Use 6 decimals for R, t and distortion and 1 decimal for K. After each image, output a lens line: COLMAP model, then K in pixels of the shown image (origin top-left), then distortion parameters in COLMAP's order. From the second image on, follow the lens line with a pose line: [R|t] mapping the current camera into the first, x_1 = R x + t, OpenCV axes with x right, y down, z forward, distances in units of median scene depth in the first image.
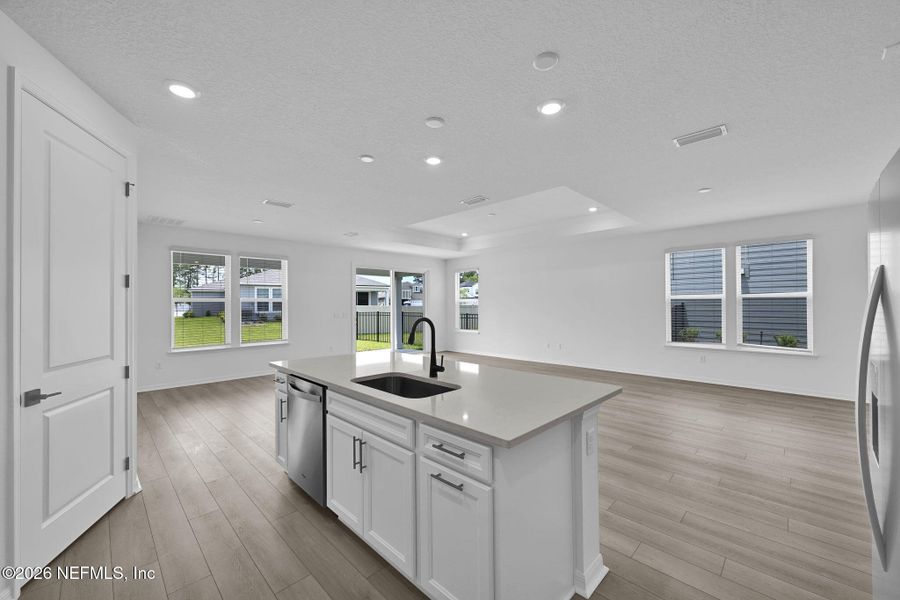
lens RADIAL K [[351.6, 0, 452.2], [0, 351.6, 303.4], [0, 0, 1]] dist [-0.000444, -0.000225]
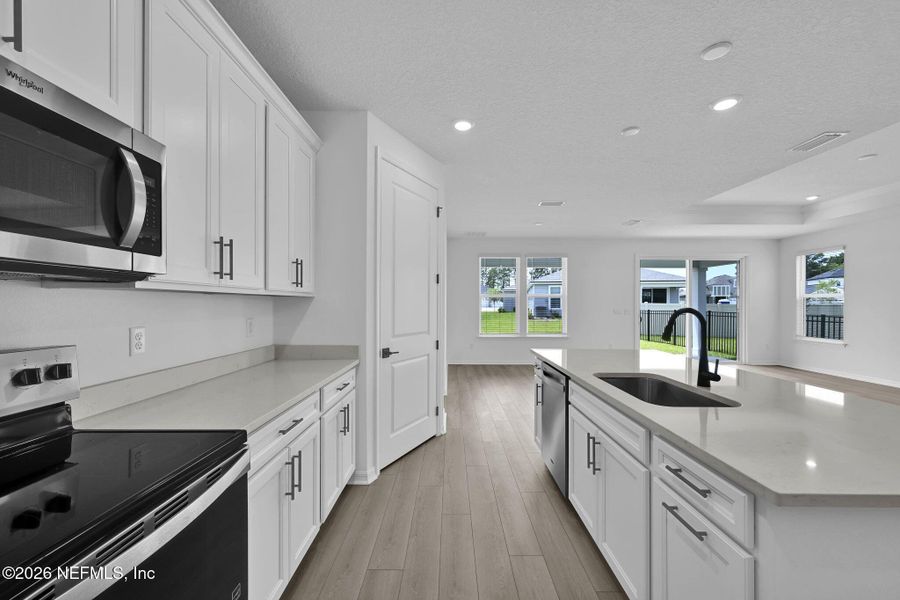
lens RADIAL K [[351.6, 0, 452.2], [0, 351.6, 303.4], [0, 0, 1]] dist [-0.000444, -0.000225]
pose [[0.703064, 0.007177, -0.711090, 0.074953], [-0.004245, 0.999974, 0.005895, 0.019138], [0.711113, -0.001126, 0.703076, 0.055518]]
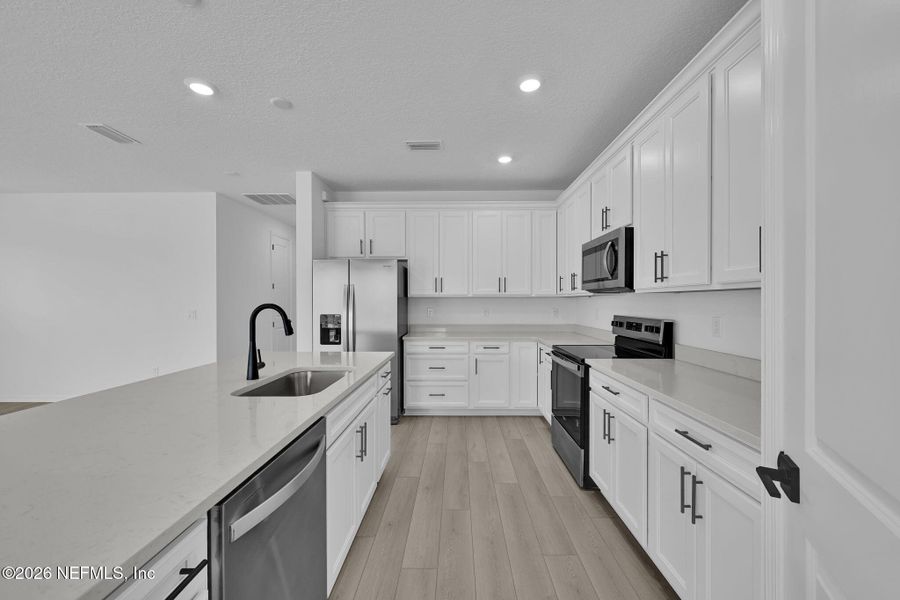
lens RADIAL K [[351.6, 0, 452.2], [0, 351.6, 303.4], [0, 0, 1]] dist [-0.000444, -0.000225]
pose [[-0.686573, 0.001509, 0.727059, -0.672700], [0.001396, 0.999999, -0.000756, 0.030500], [-0.727059, 0.000496, -0.686574, 0.872865]]
